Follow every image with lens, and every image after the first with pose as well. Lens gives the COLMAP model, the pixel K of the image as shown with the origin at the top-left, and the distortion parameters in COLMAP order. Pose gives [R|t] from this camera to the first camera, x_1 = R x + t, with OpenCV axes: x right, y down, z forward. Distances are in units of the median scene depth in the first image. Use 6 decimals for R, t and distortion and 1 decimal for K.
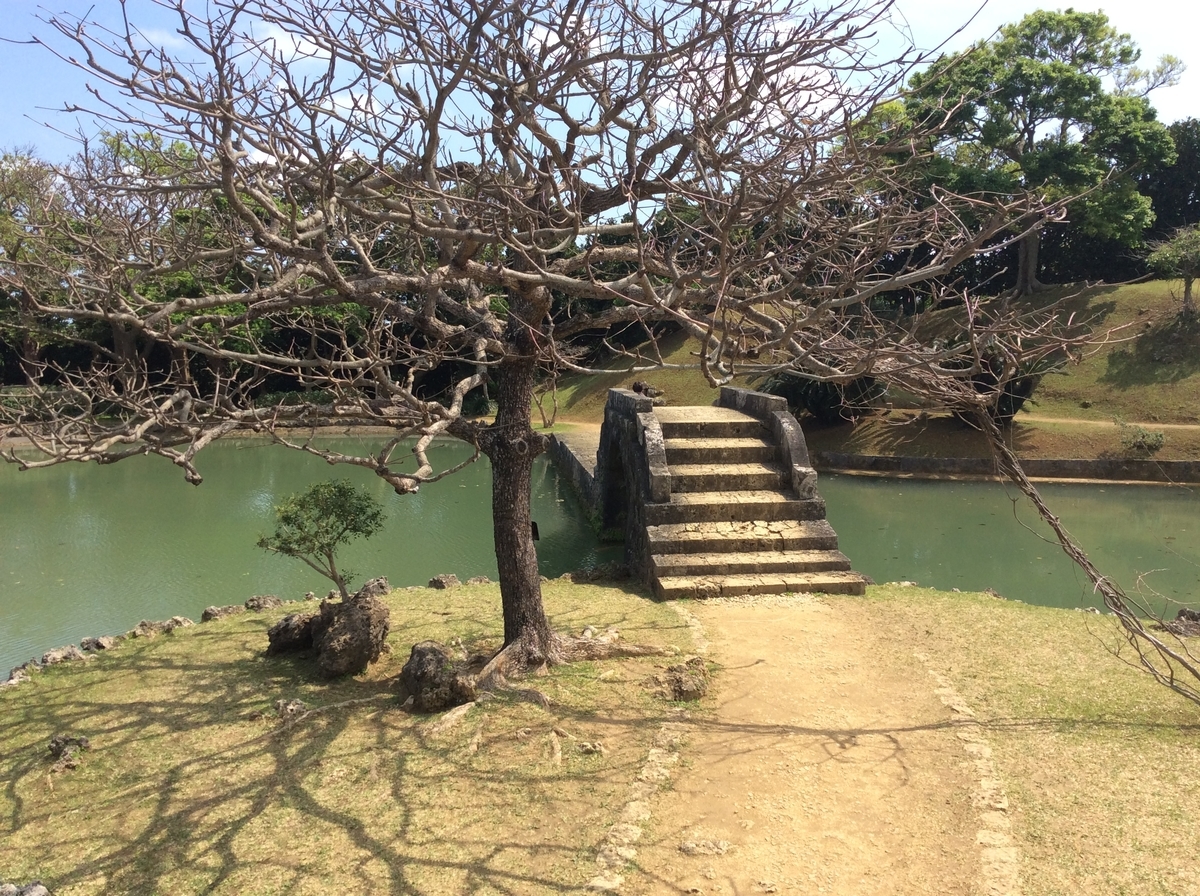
lens RADIAL K [[1102.6, 0, 600.0], [0, 1102.6, 448.0], [0, 0, 1]] dist [0.092148, -0.191504]
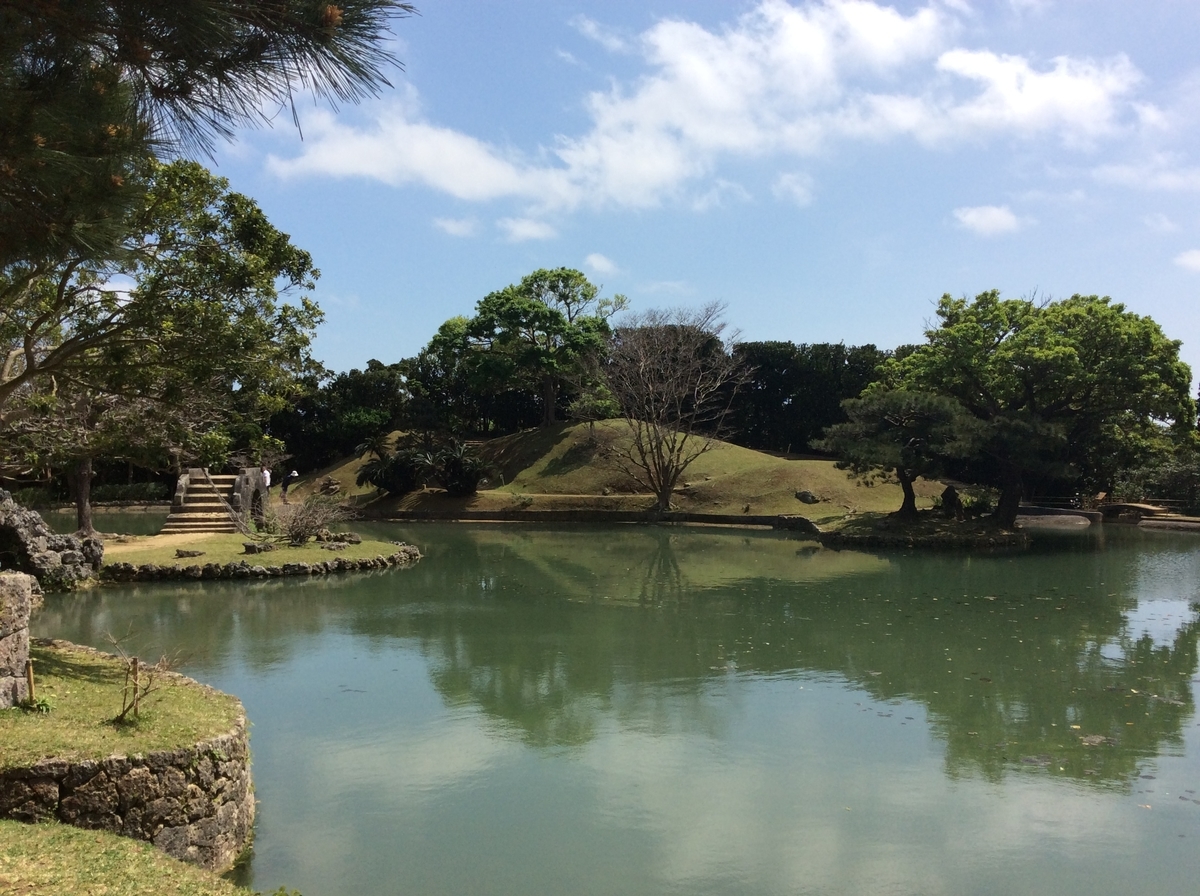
lens RADIAL K [[1102.6, 0, 600.0], [0, 1102.6, 448.0], [0, 0, 1]] dist [0.092148, -0.191504]
pose [[0.997966, 0.006214, 0.063448, 0.503957], [0.000703, 0.994105, -0.108423, 0.113339], [-0.063748, 0.108247, 0.992078, -0.983214]]
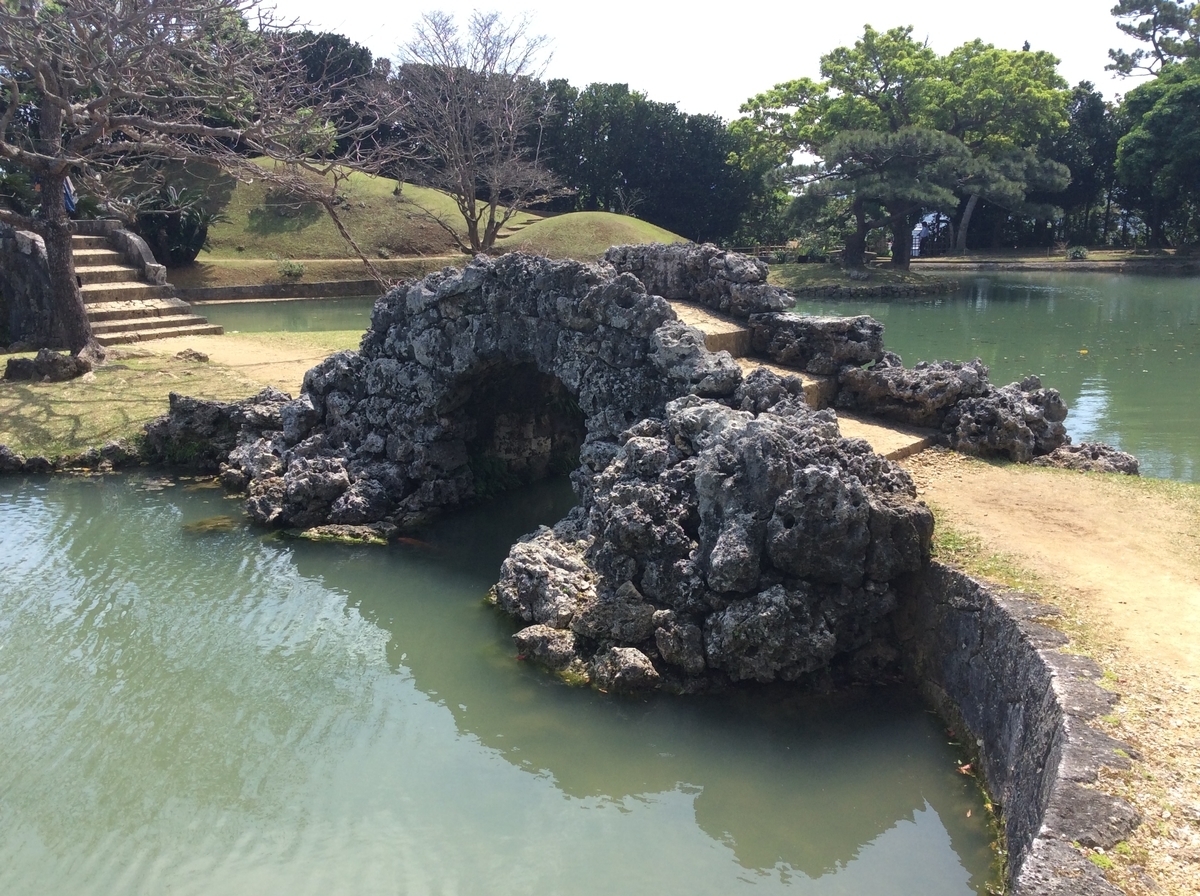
lens RADIAL K [[1102.6, 0, 600.0], [0, 1102.6, 448.0], [0, 0, 1]] dist [0.092148, -0.191504]
pose [[0.683992, -0.147575, 0.714406, -0.290145], [0.077088, 0.988463, 0.130382, 0.063819], [-0.725405, -0.034108, 0.687477, -0.267285]]
